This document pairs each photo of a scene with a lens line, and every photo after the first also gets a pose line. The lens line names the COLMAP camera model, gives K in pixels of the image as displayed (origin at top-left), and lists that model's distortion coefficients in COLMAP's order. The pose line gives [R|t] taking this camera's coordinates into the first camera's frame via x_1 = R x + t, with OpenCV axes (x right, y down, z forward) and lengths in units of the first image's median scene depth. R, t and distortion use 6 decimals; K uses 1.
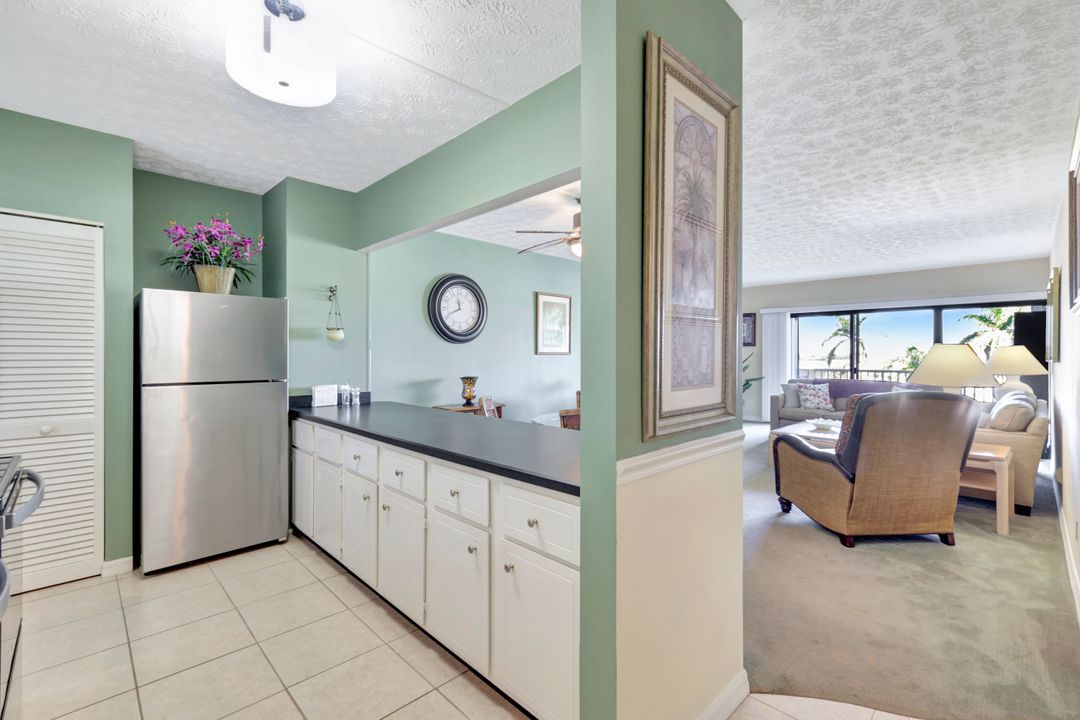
lens RADIAL K [[467.0, 0, 546.6], [0, 467.0, 354.2], [0, 0, 1]] dist [0.002149, 0.000562]
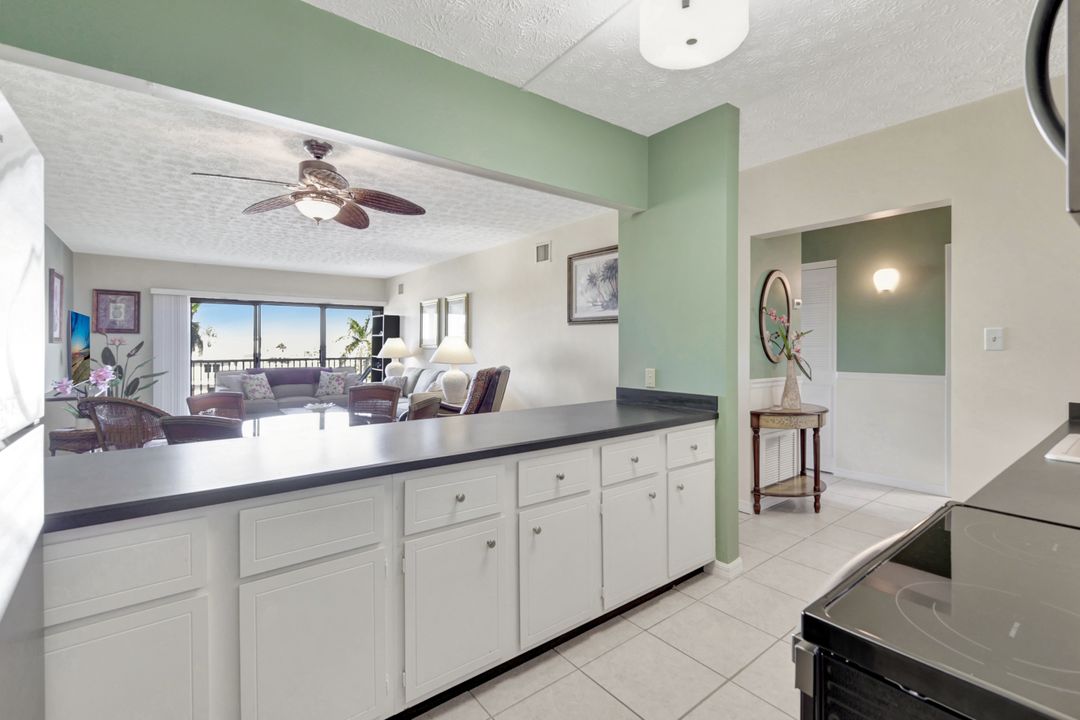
lens RADIAL K [[487.3, 0, 540.5], [0, 487.3, 348.5], [0, 0, 1]] dist [-0.016107, 0.000271]
pose [[0.109245, -0.006833, 0.993991, -0.746009], [0.000009, 0.999976, 0.006873, 0.006263], [-0.994015, -0.000742, 0.109243, 0.580212]]
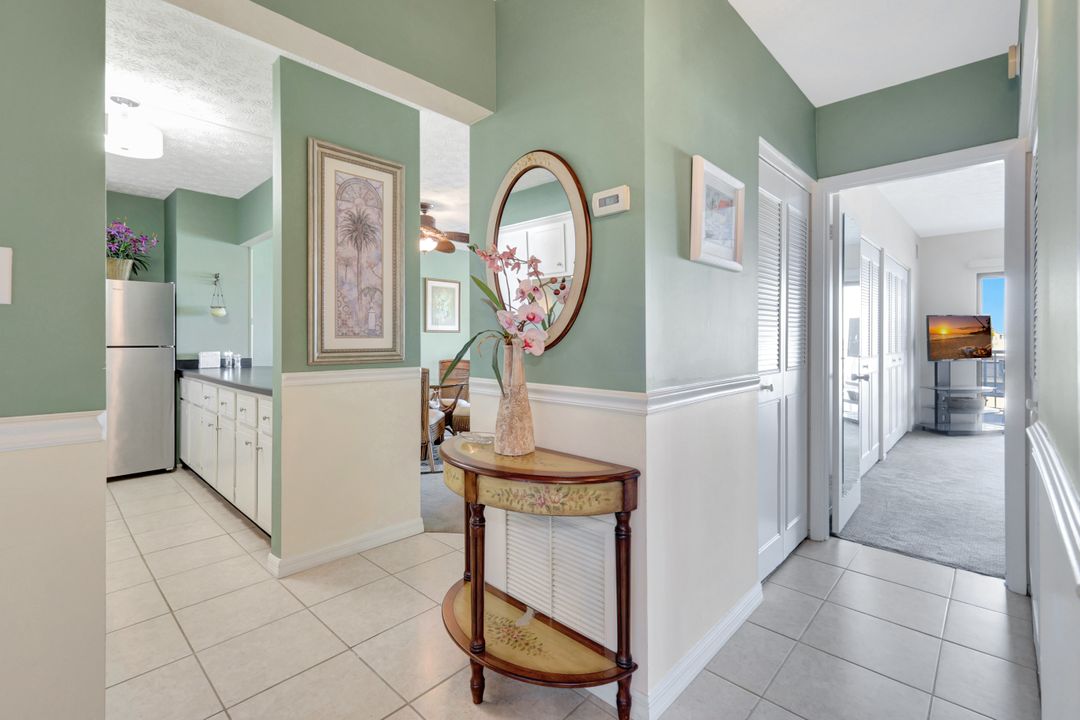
lens RADIAL K [[477.3, 0, 538.1], [0, 477.3, 340.7], [0, 0, 1]] dist [0.000699, 0.000123]
pose [[0.999783, 0.000643, 0.020824, 0.394720], [-0.000681, 0.999998, 0.001815, 0.034132], [-0.020823, -0.001829, 0.999782, -0.317612]]
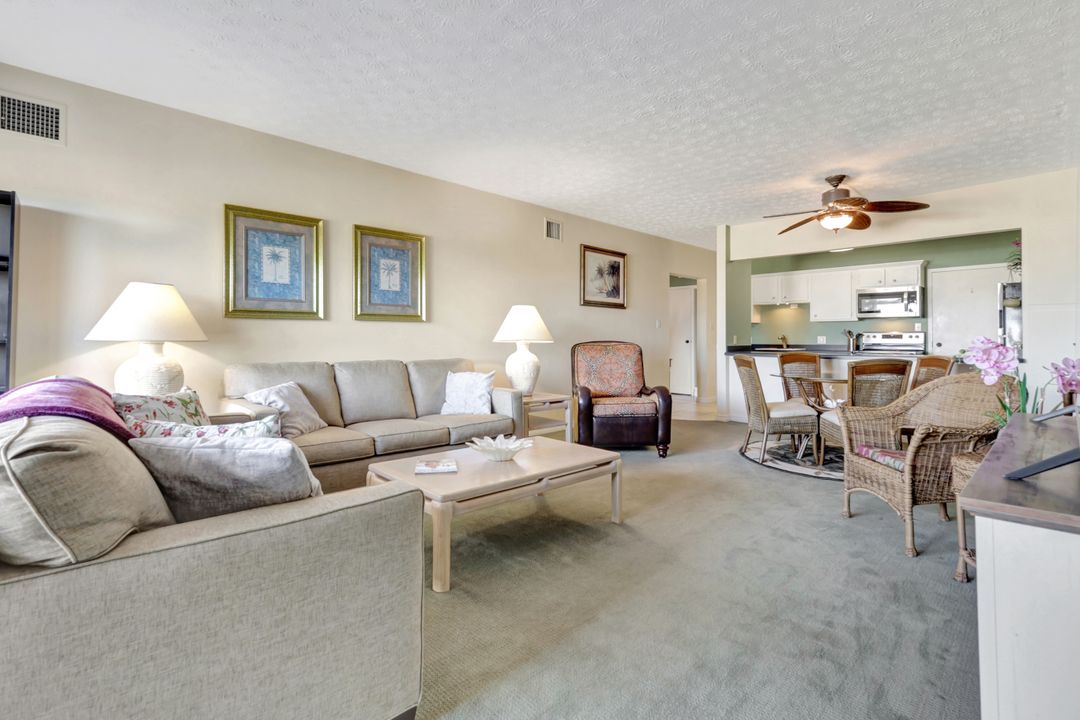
lens RADIAL K [[499.9, 0, 538.5], [0, 499.9, 341.5], [0, 0, 1]] dist [-0.002727, -0.000171]
pose [[-0.999917, -0.000217, -0.012880, 0.907836], [-0.000247, 0.999997, 0.002328, 0.065107], [0.012879, 0.002331, -0.999914, 2.378222]]
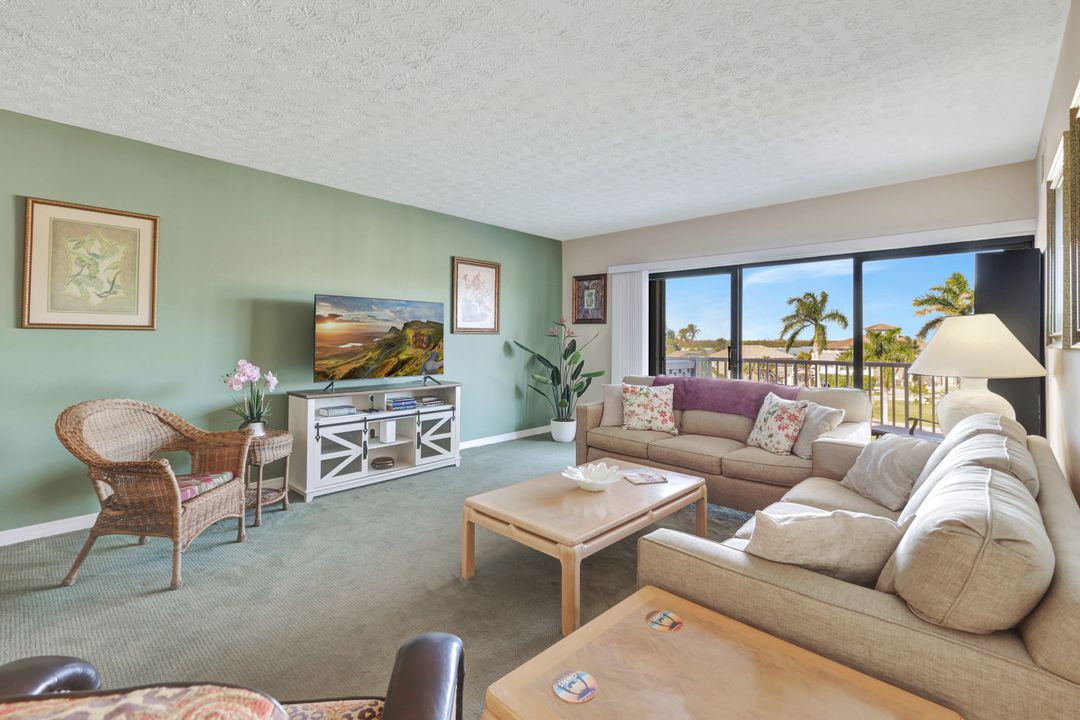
lens RADIAL K [[478.3, 0, 544.6], [0, 478.3, 329.0], [0, 0, 1]] dist [0.000055, -0.000036]
pose [[0.998628, 0.008207, 0.051713, 0.818567], [-0.007123, 0.999752, -0.021100, 0.014042], [-0.051874, 0.020703, 0.998439, 0.821050]]
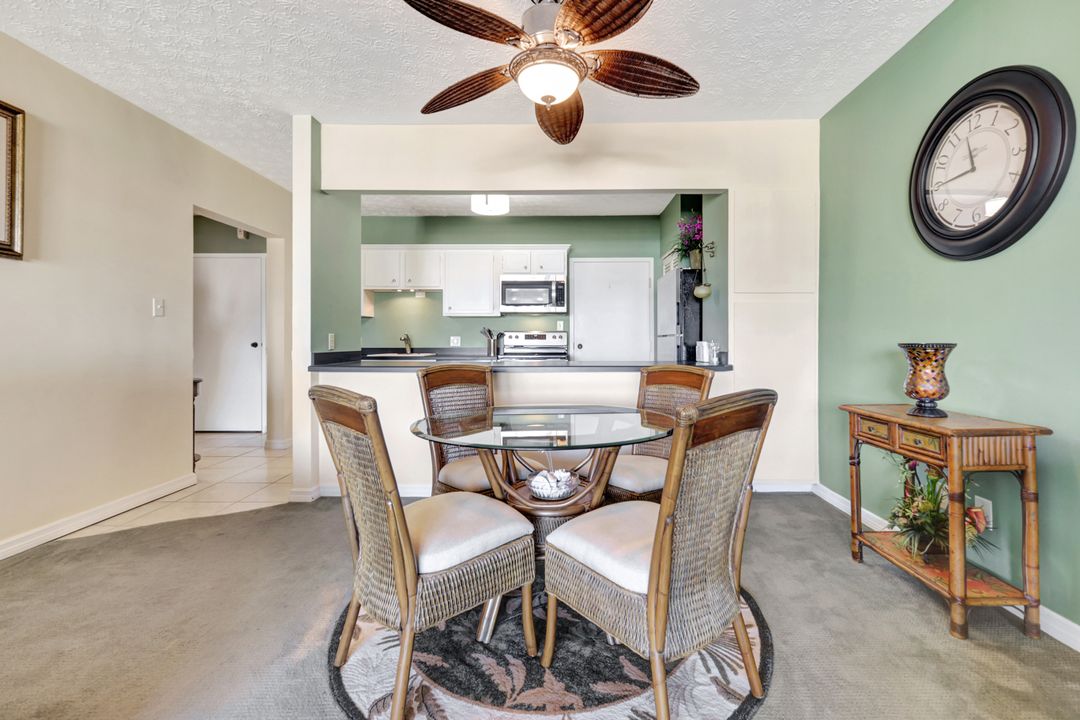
lens RADIAL K [[486.8, 0, 560.1], [0, 486.8, 335.7], [0, 0, 1]] dist [0.027858, 0.000037]
pose [[-0.693124, -0.006900, -0.720786, 0.528573], [0.003347, 0.999913, -0.012791, 0.065973], [0.720811, -0.011278, -0.693040, 1.506985]]
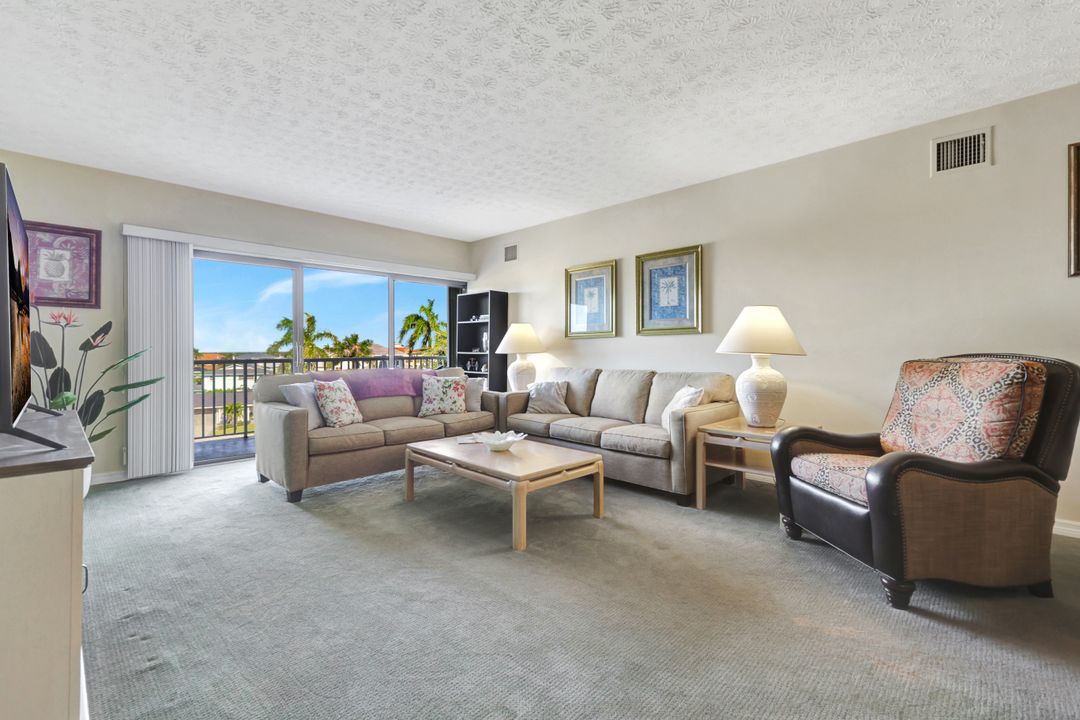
lens RADIAL K [[485.6, 0, 531.6], [0, 485.6, 349.1], [0, 0, 1]] dist [-0.001544, -0.000312]
pose [[-0.020411, 0.003388, 0.999786, -0.016436], [0.004805, 0.999983, -0.003291, 0.059056], [-0.999780, 0.004737, -0.020427, 1.543326]]
